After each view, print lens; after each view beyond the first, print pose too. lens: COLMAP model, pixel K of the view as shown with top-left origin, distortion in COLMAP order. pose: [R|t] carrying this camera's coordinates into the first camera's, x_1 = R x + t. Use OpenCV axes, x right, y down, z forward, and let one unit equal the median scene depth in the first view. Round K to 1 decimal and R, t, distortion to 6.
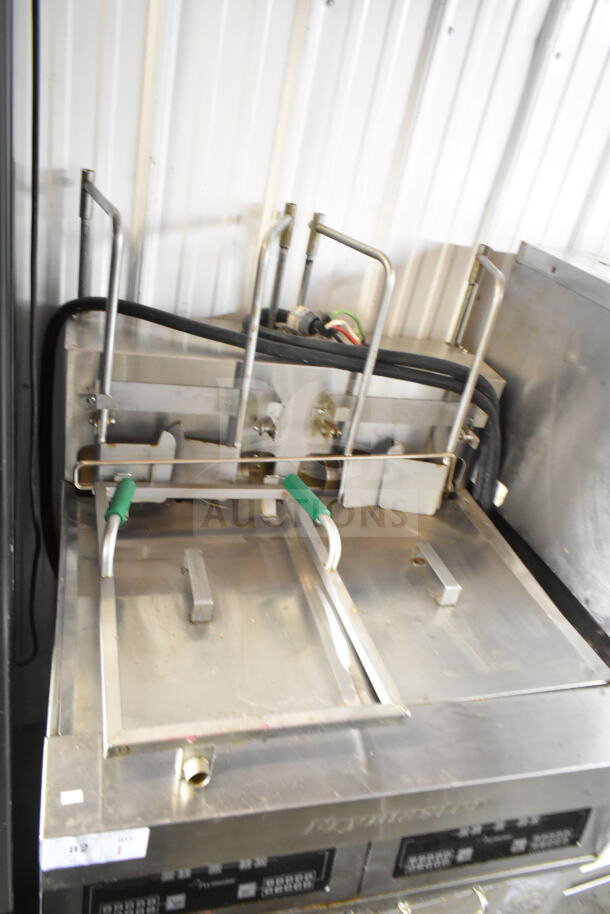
lens RADIAL K [[698.7, 0, 303.6], [0, 698.7, 459.6], [0, 0, 1]] dist [-0.015584, 0.010629]
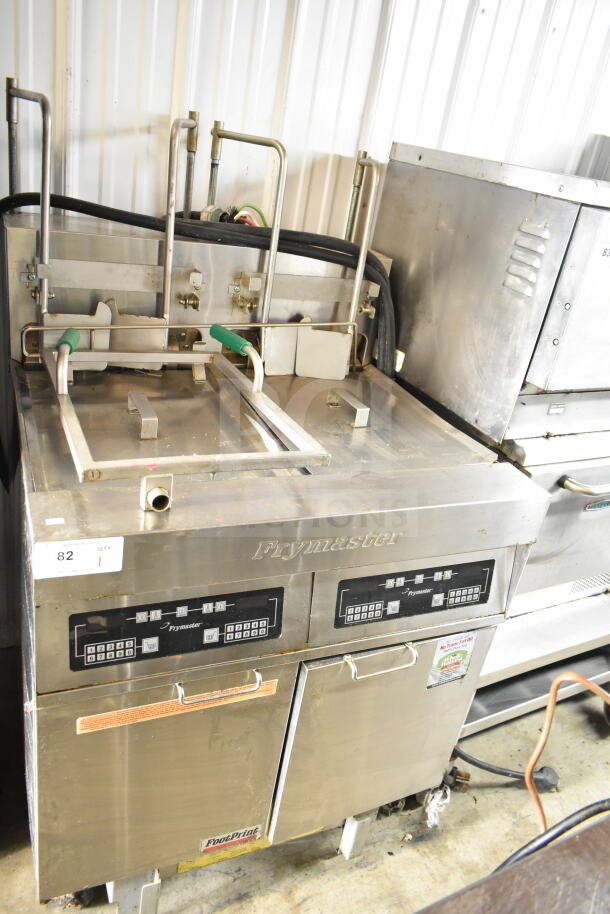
lens RADIAL K [[698.7, 0, 314.7], [0, 698.7, 452.4], [0, 0, 1]] dist [-0.015584, 0.010629]
pose [[0.987645, -0.097077, 0.123017, -0.017168], [0.103437, 0.993553, -0.046400, 0.277575], [-0.117719, 0.058551, 0.991319, -0.143162]]
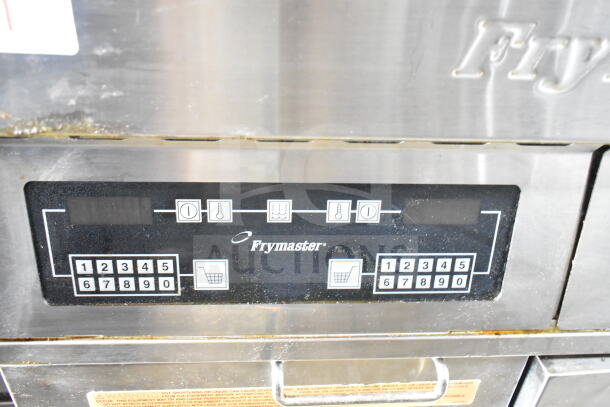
lens RADIAL K [[504.4, 0, 307.7], [0, 504.4, 200.7], [0, 0, 1]] dist [-0.022374, 0.008121]
pose [[0.972790, -0.023785, -0.230464, -0.013145], [0.027935, 0.999501, 0.014758, 0.399809], [0.229998, -0.020795, 0.972969, 0.442550]]
